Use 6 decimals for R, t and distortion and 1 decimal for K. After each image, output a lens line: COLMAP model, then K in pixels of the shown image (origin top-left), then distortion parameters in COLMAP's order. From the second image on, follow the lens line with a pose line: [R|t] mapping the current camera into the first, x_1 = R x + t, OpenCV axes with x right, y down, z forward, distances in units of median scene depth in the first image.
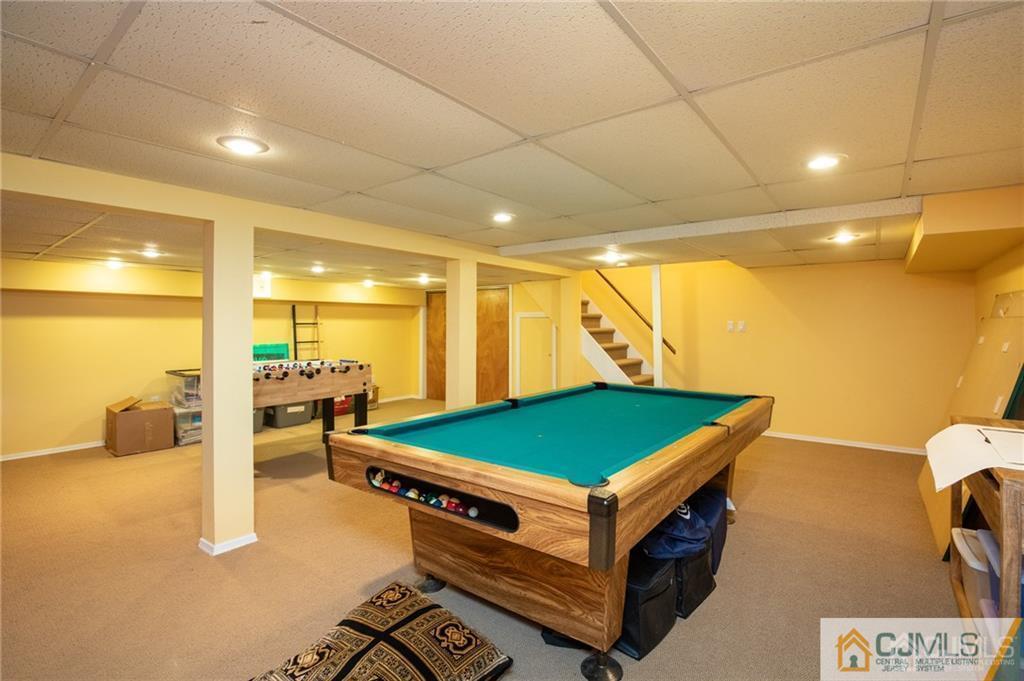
lens RADIAL K [[475.4, 0, 513.2], [0, 475.4, 344.3], [0, 0, 1]] dist [-0.014711, 0.000007]
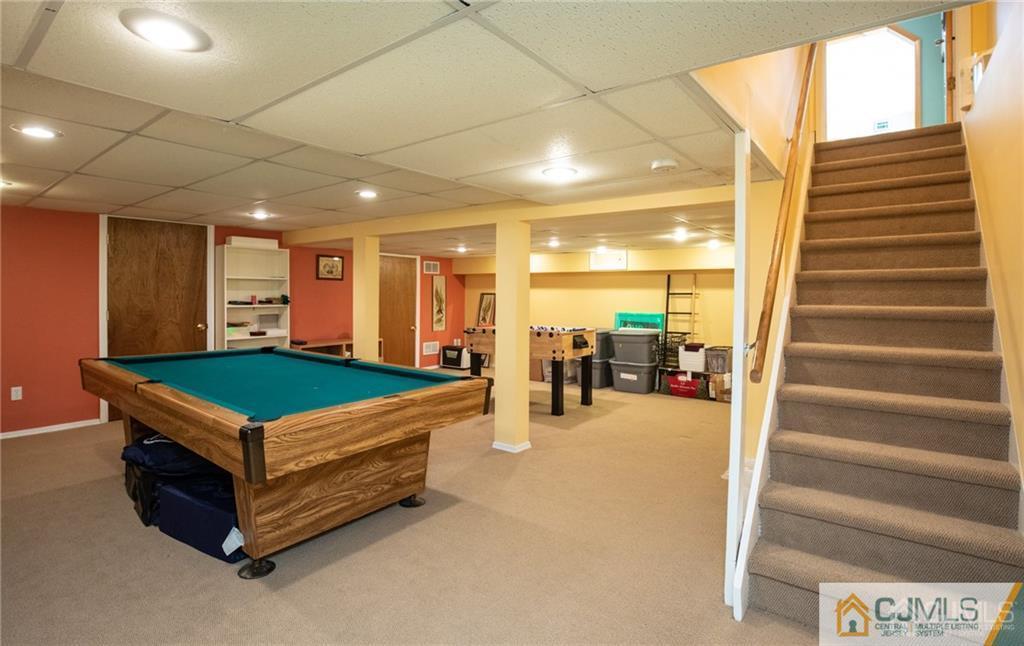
lens RADIAL K [[493.0, 0, 511.3], [0, 493.0, 294.6], [0, 0, 1]] dist [0.000654, 0.000039]
pose [[0.002612, 0.001615, -0.999995, 0.720407], [-0.049088, 0.998793, 0.001485, -0.034954], [0.998791, 0.049084, 0.002688, 0.866851]]
